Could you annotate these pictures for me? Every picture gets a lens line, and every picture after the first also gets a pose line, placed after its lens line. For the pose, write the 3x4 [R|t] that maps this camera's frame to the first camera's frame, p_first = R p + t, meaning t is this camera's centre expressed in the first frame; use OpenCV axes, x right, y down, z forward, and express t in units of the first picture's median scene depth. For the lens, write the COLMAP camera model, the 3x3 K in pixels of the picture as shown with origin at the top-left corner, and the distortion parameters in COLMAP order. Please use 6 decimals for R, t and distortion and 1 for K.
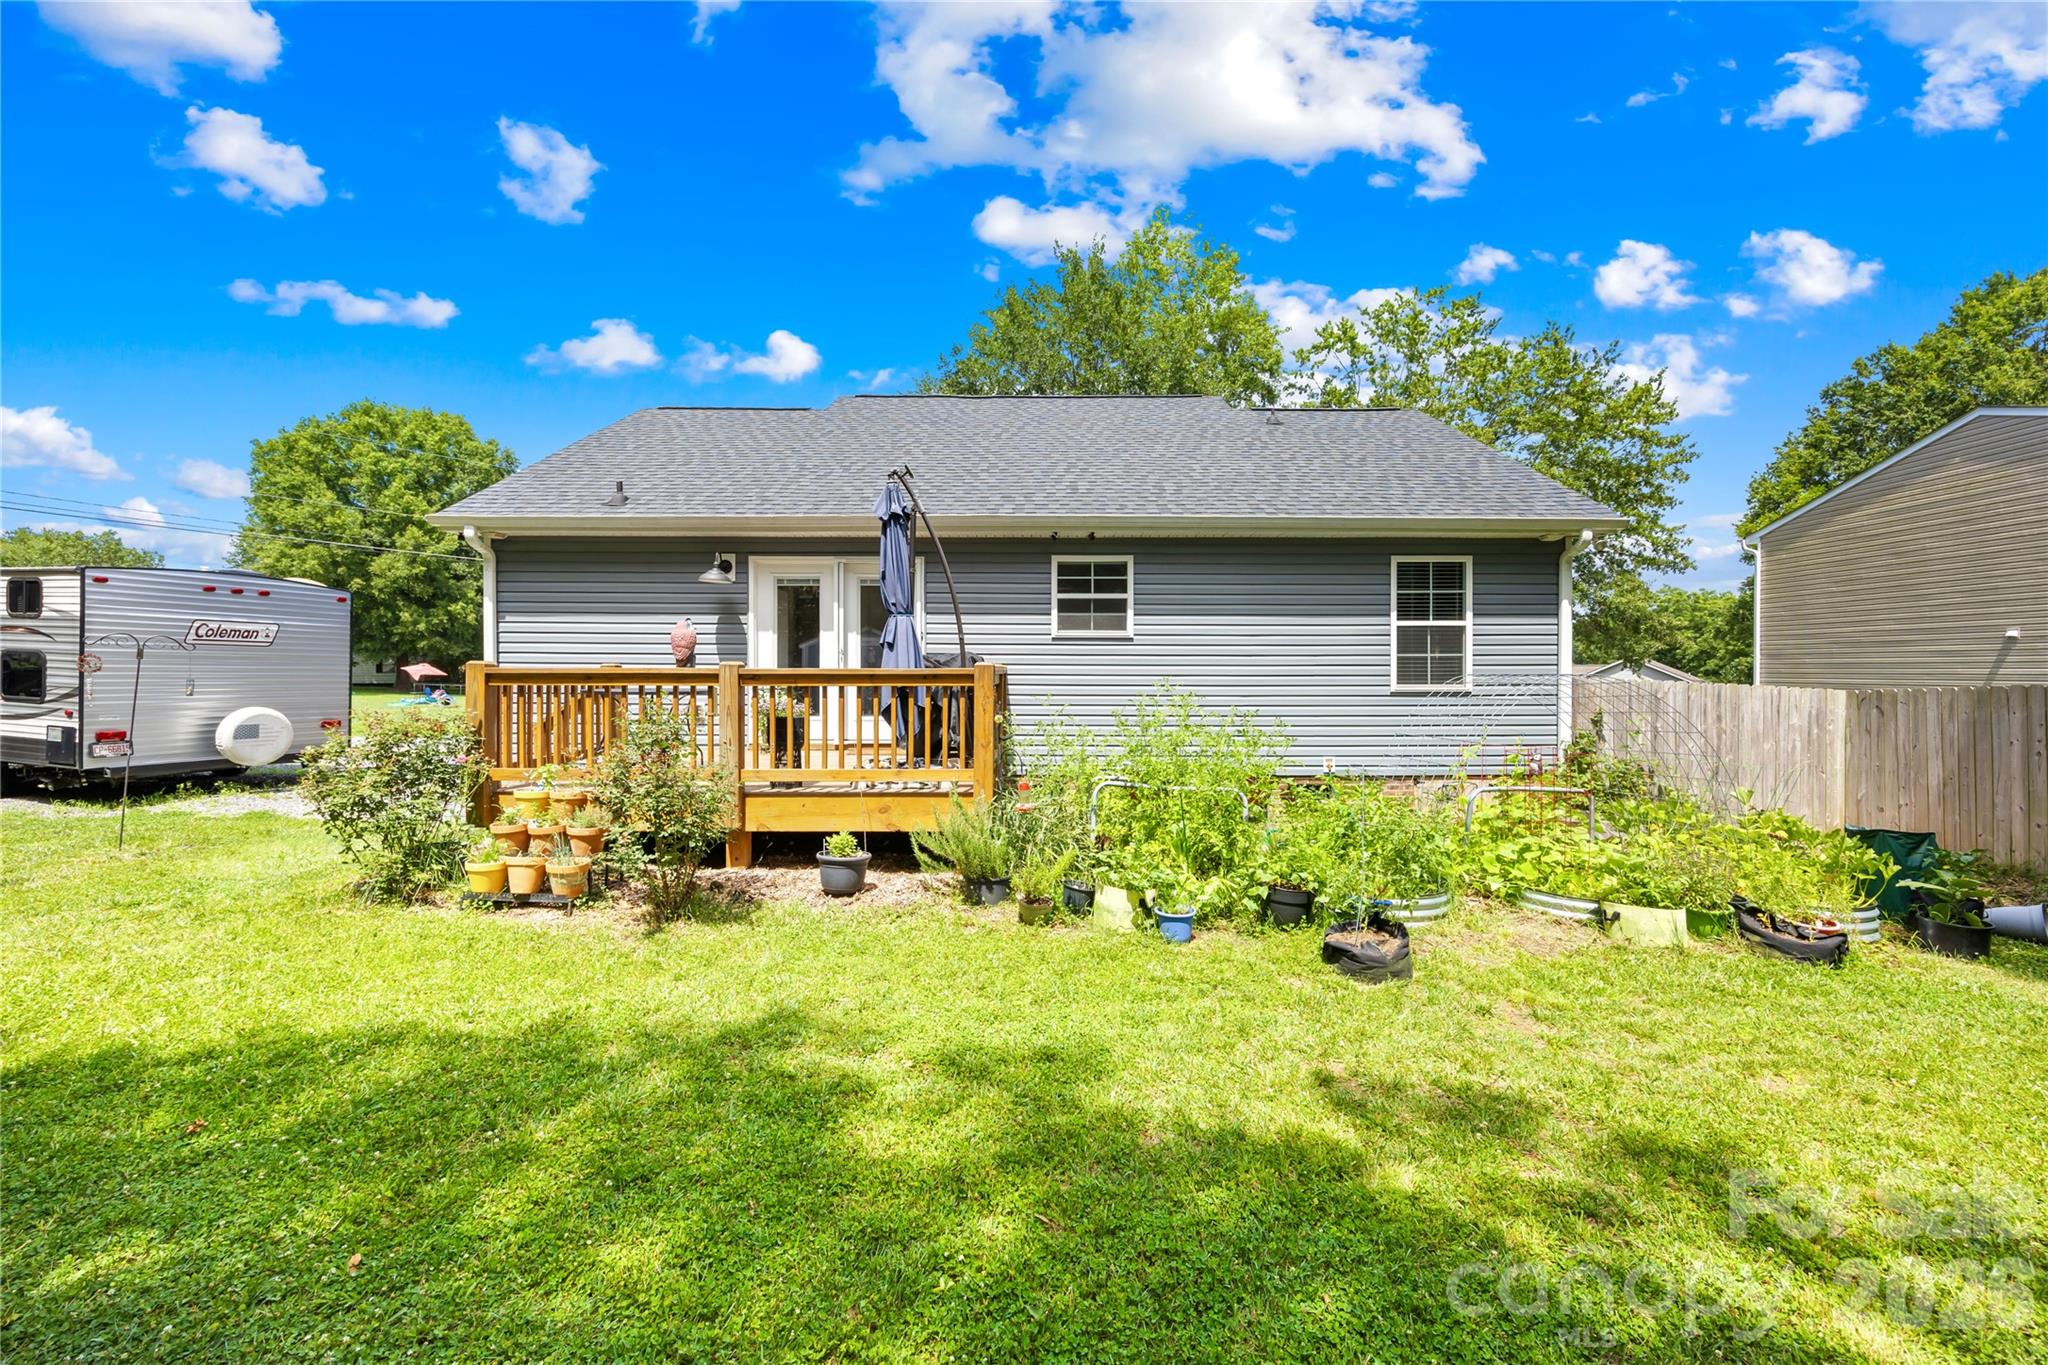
lens RADIAL K [[779.5, 0, 1032.6], [0, 779.5, 674.6], [0, 0, 1]] dist [-0.000763, -0.000086]
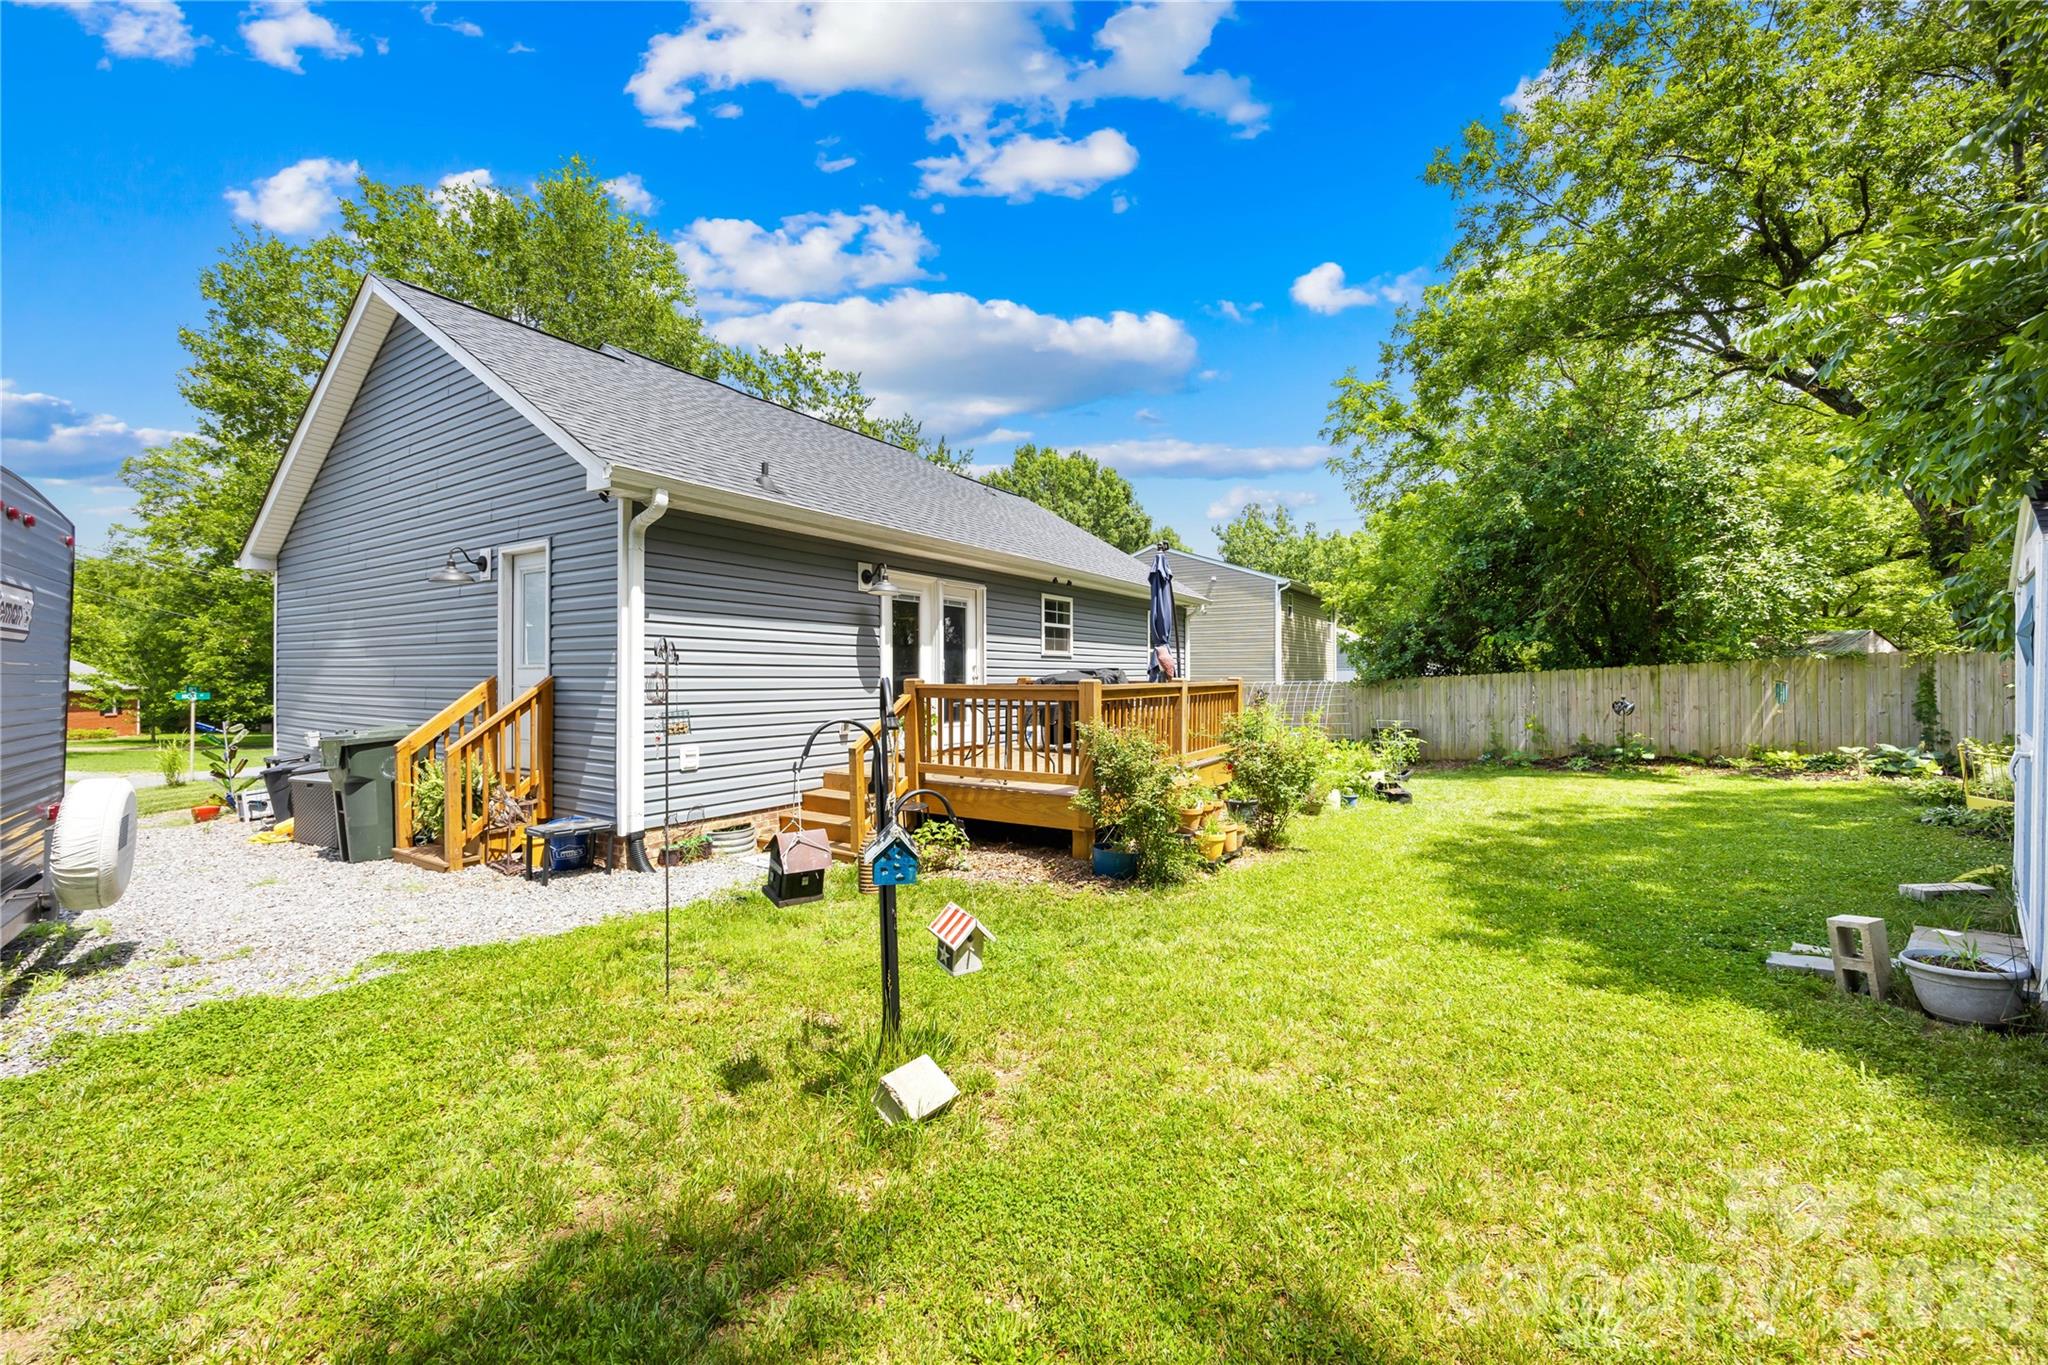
lens RADIAL K [[779.5, 0, 1032.6], [0, 779.5, 674.6], [0, 0, 1]] dist [-0.000763, -0.000086]
pose [[0.523245, -0.004955, 0.852168, -1.107801], [0.002418, 0.999988, 0.004329, -0.021122], [-0.852179, -0.000204, 0.523251, 0.323413]]
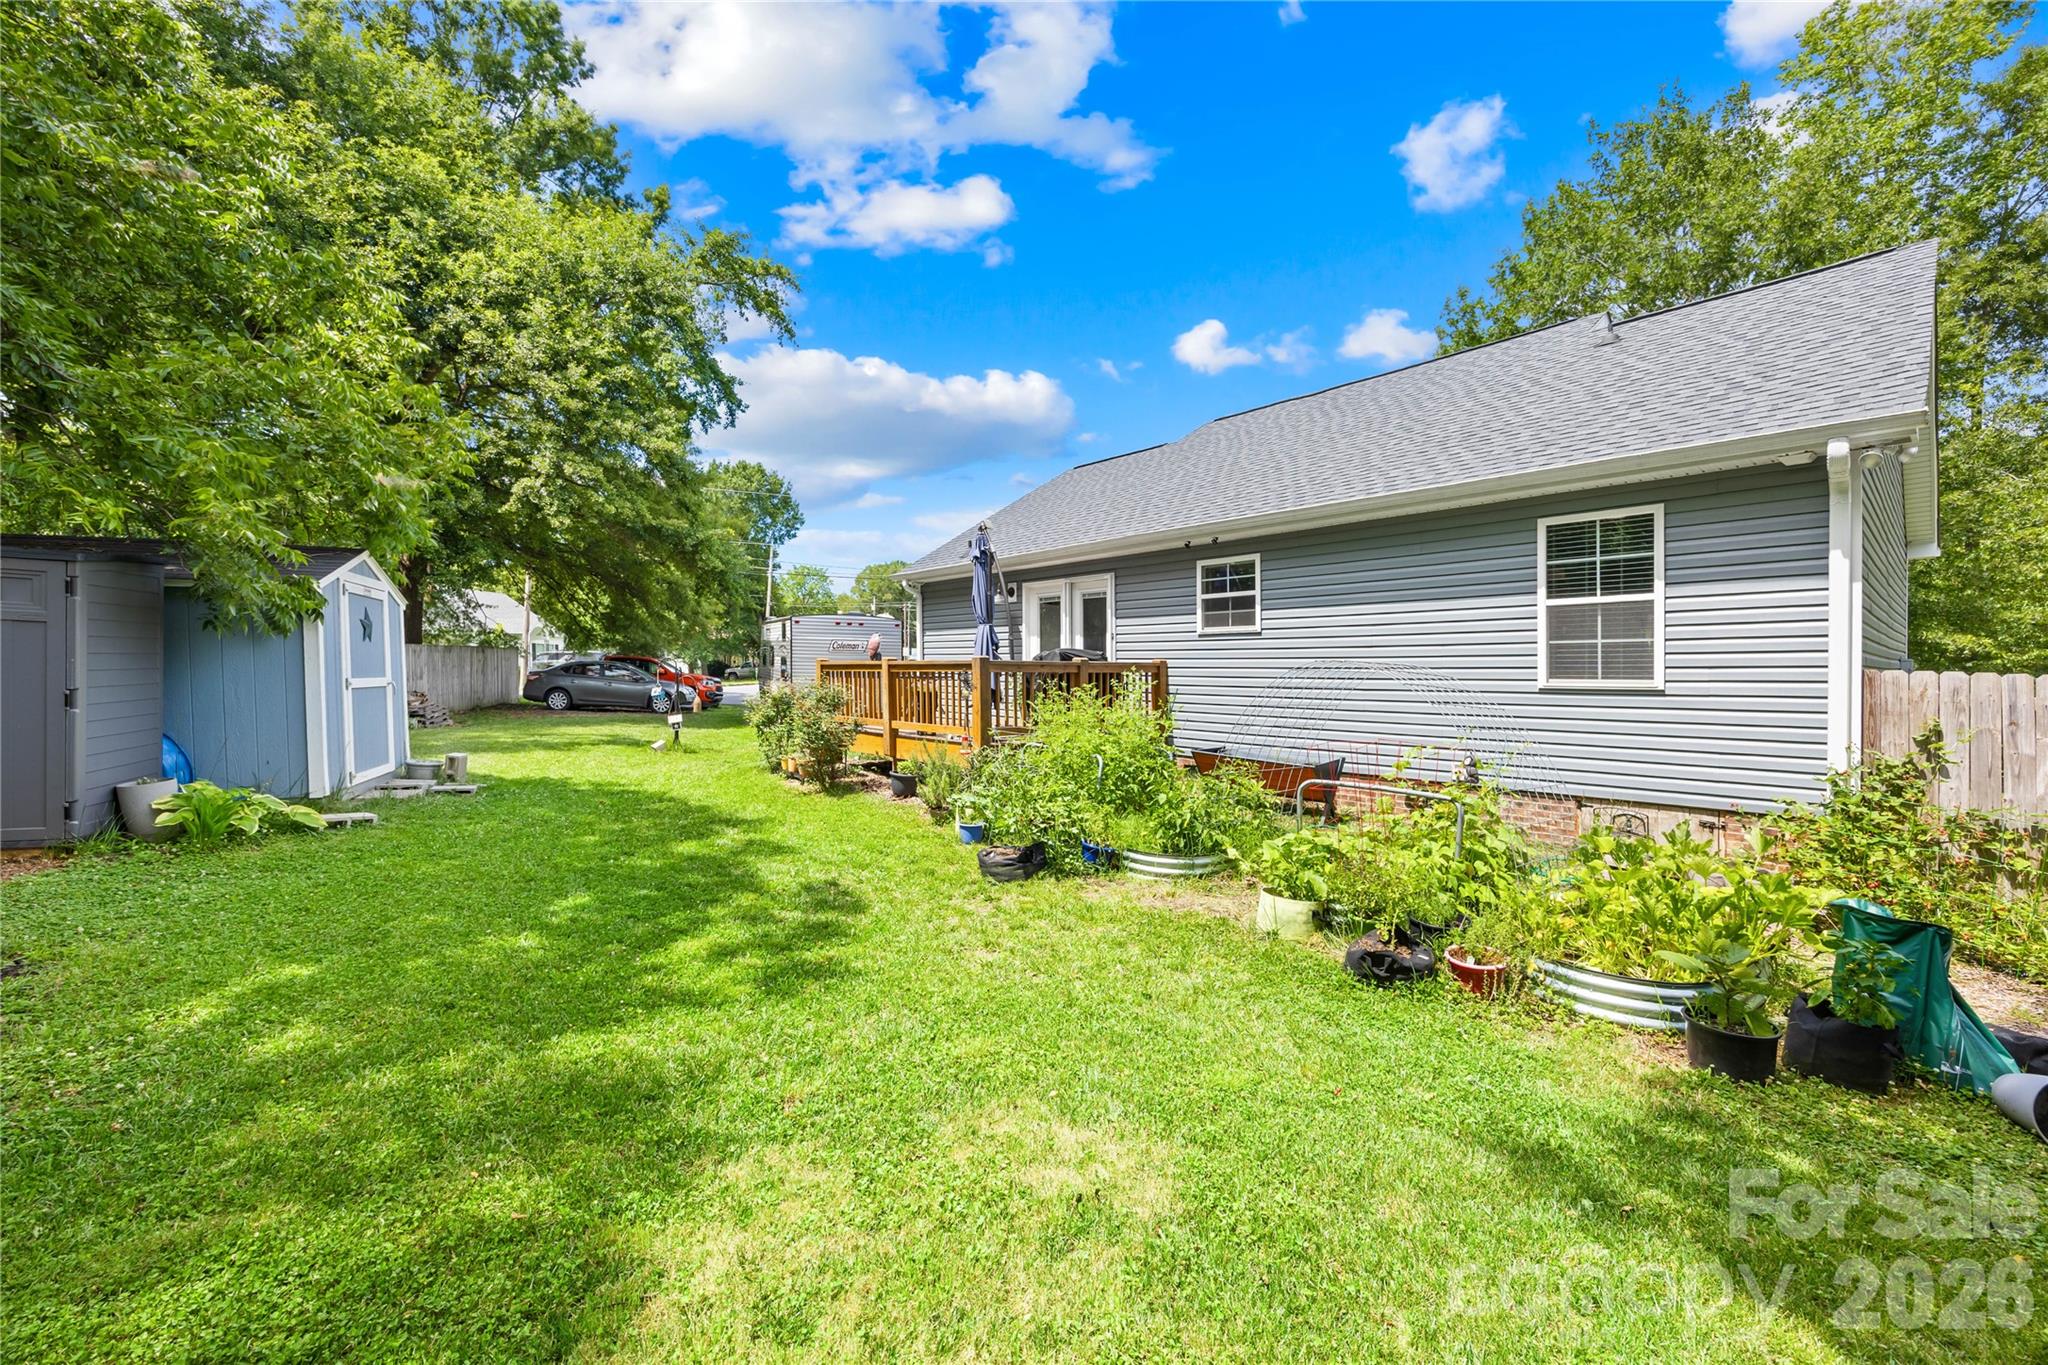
lens RADIAL K [[837.8, 0, 1029.3], [0, 837.8, 684.2], [0, 0, 1]] dist [0.027358, -0.000003]
pose [[0.636057, 0.015538, -0.771486, 0.807126], [-0.002113, 0.999829, 0.018395, 0.002984], [0.771639, -0.010071, 0.635981, 0.037627]]
